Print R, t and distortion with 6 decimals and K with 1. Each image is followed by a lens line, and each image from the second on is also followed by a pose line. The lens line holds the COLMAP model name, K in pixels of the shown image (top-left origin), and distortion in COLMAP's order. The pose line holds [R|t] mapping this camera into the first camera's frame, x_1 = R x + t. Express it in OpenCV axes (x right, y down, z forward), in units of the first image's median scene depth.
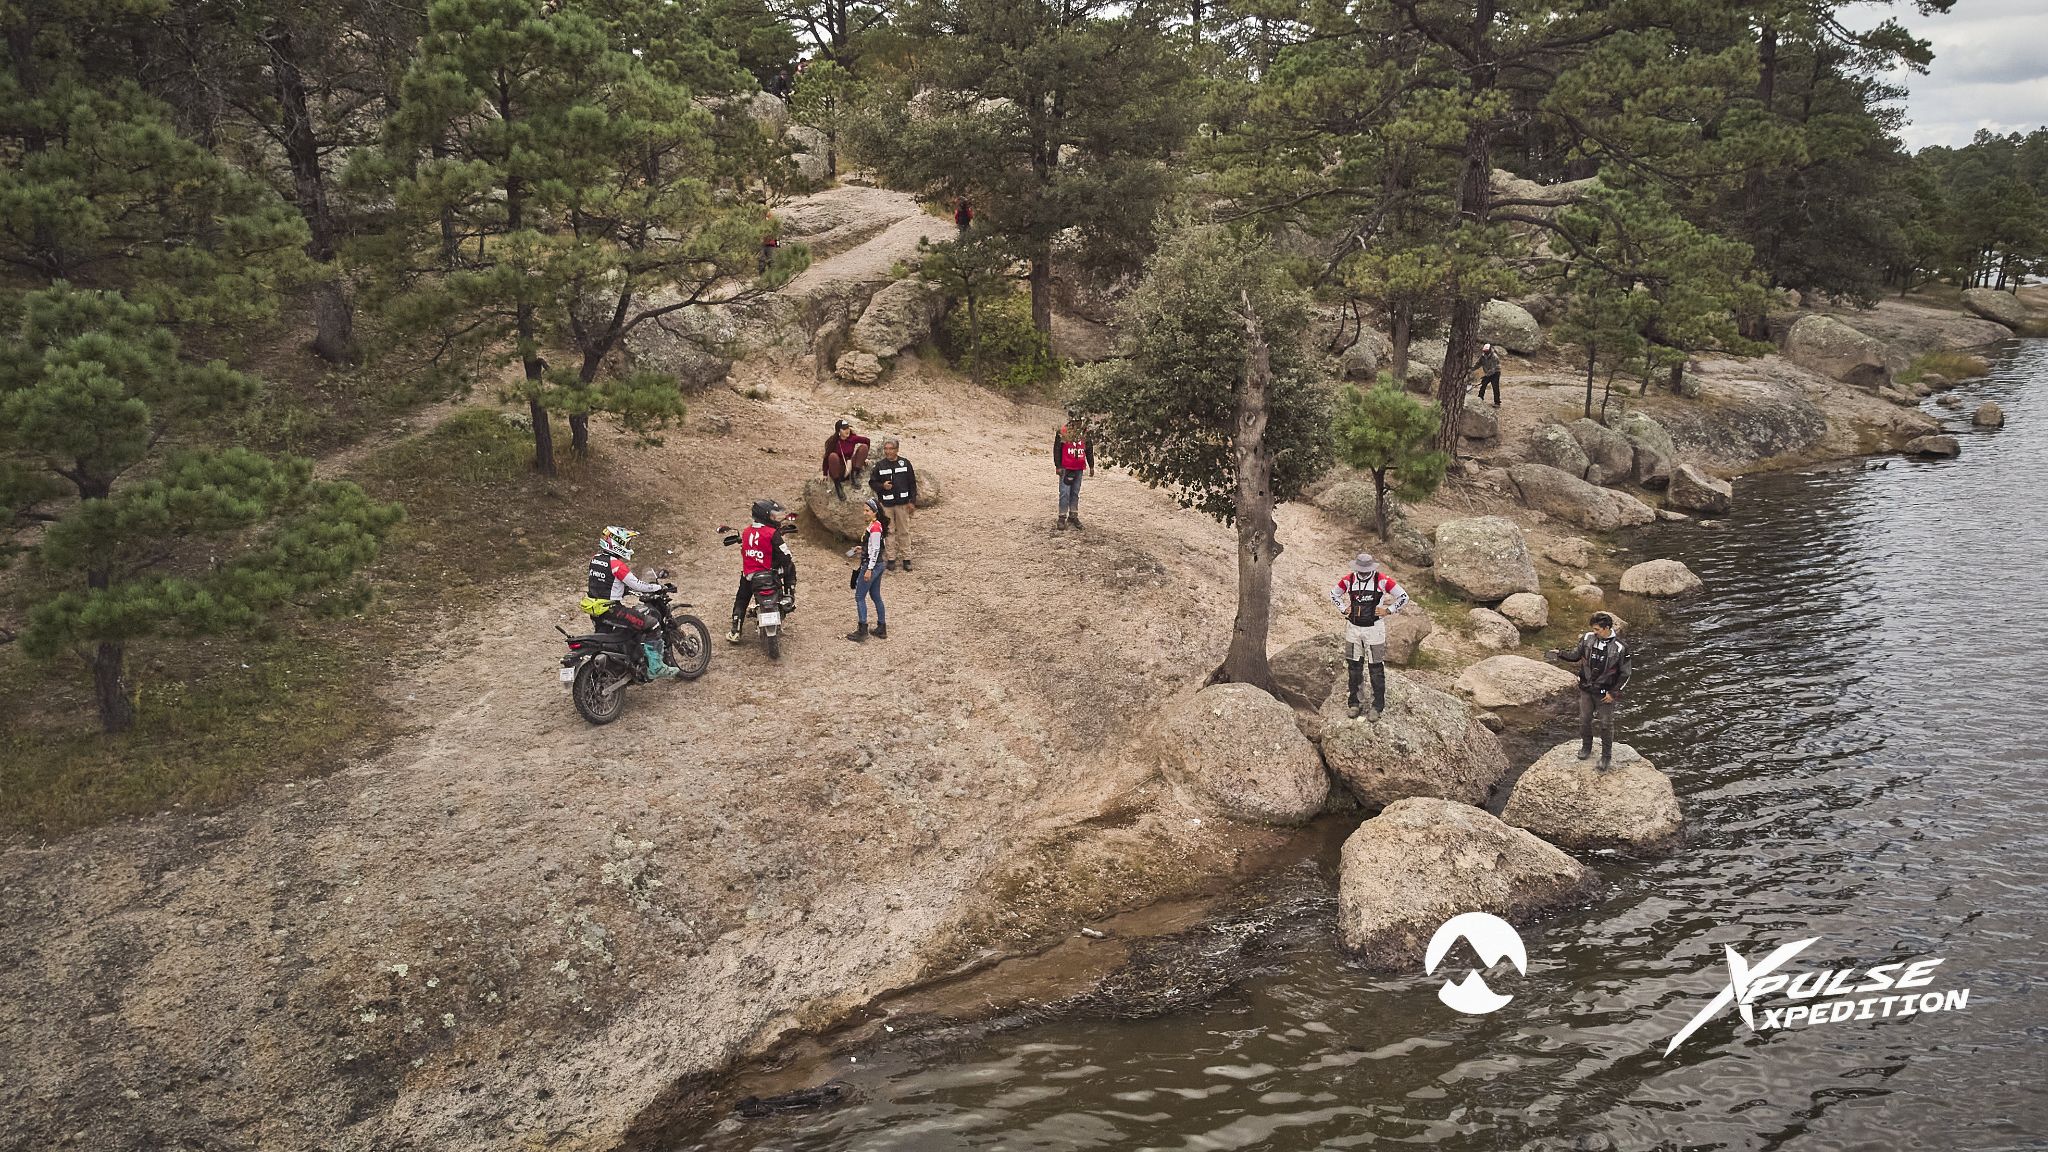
lens RADIAL K [[1517.9, 0, 1025.2], [0, 1517.9, 587.5], [0, 0, 1]] dist [0.037313, -0.002105]
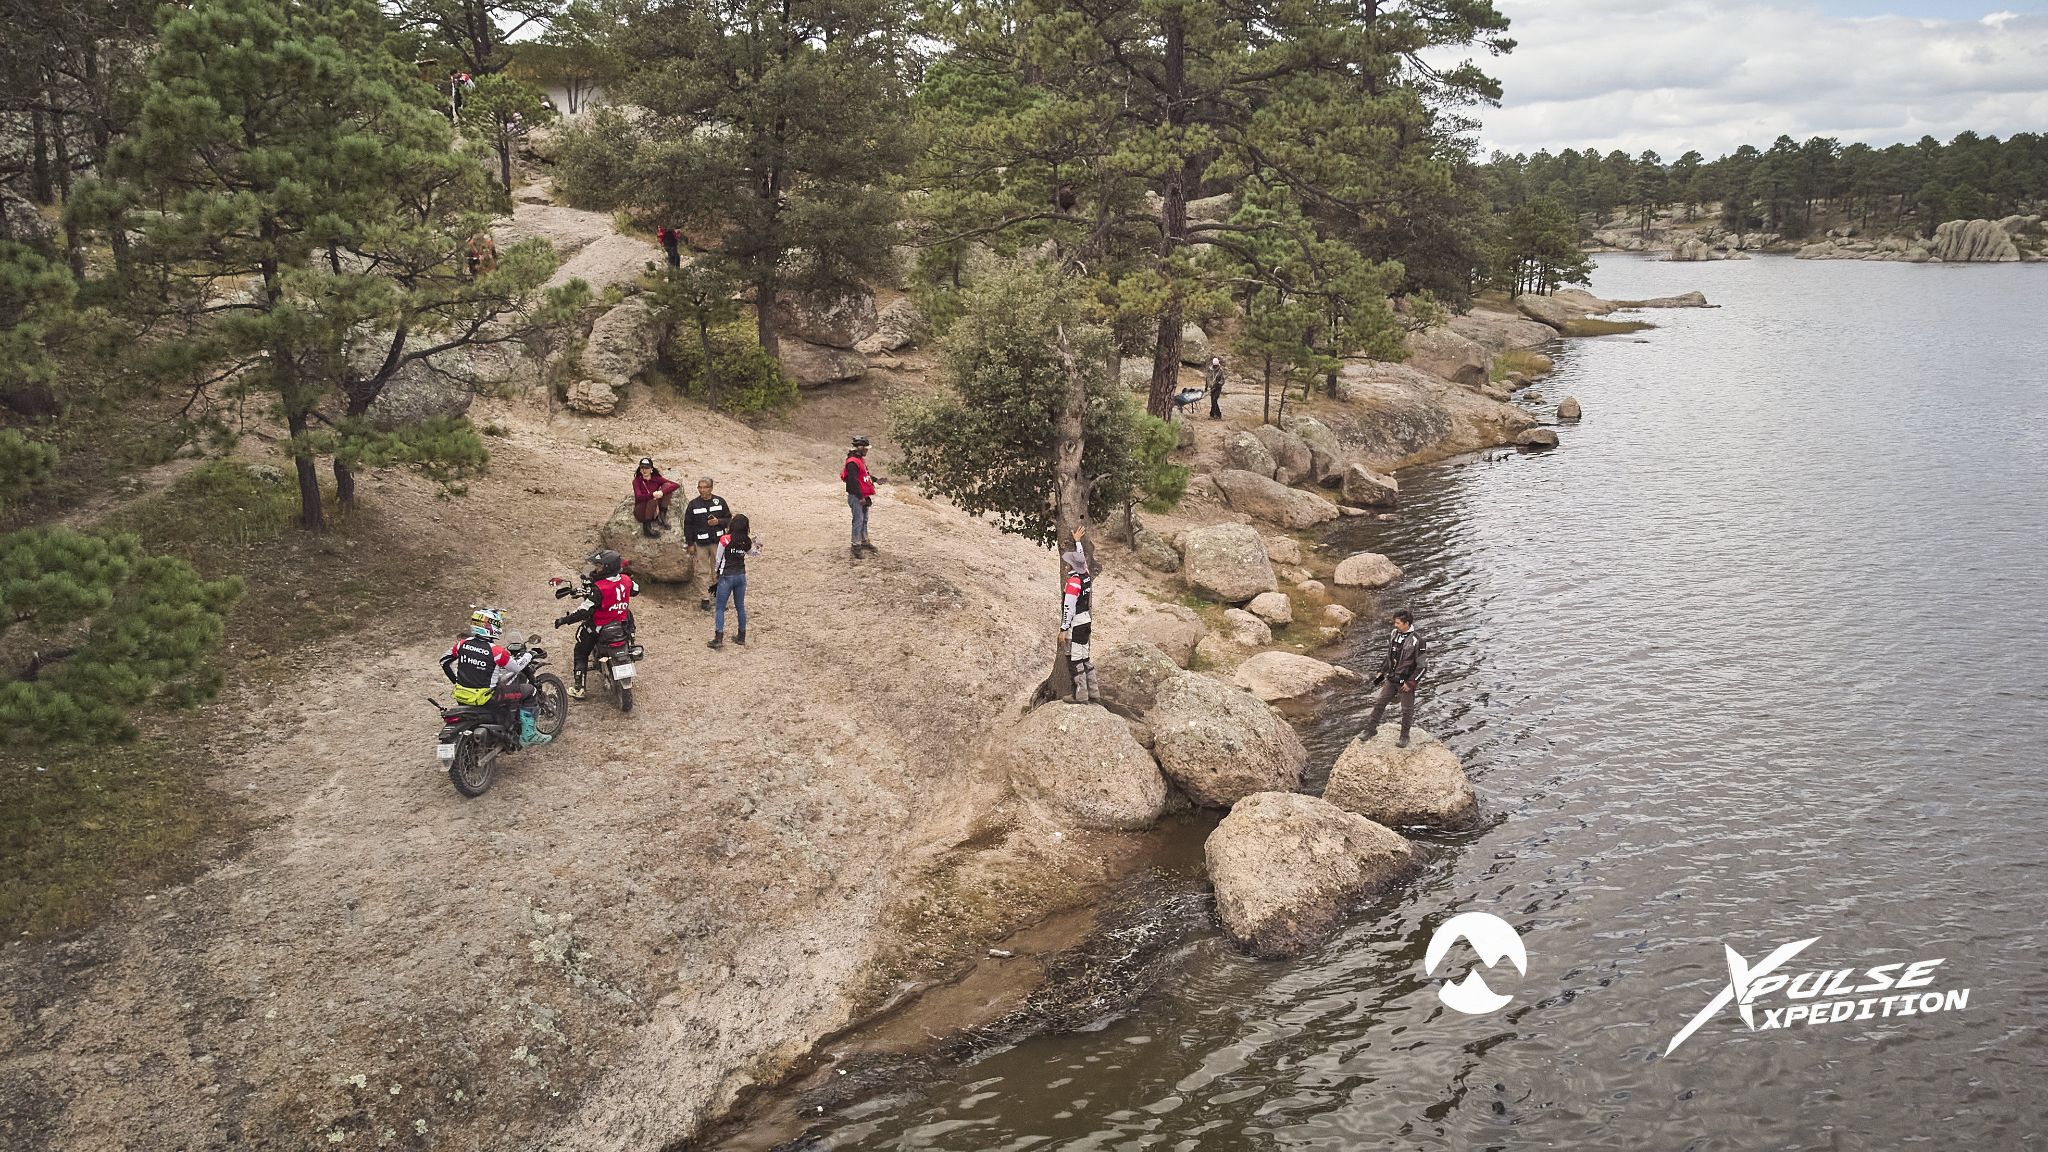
lens RADIAL K [[1517.9, 0, 1025.2], [0, 1517.9, 587.5], [0, 0, 1]] dist [0.037313, -0.002105]
pose [[0.967884, -0.058516, 0.244492, -0.153454], [0.059208, 0.998235, 0.004526, -0.021885], [-0.244326, 0.010095, 0.969641, -0.009989]]
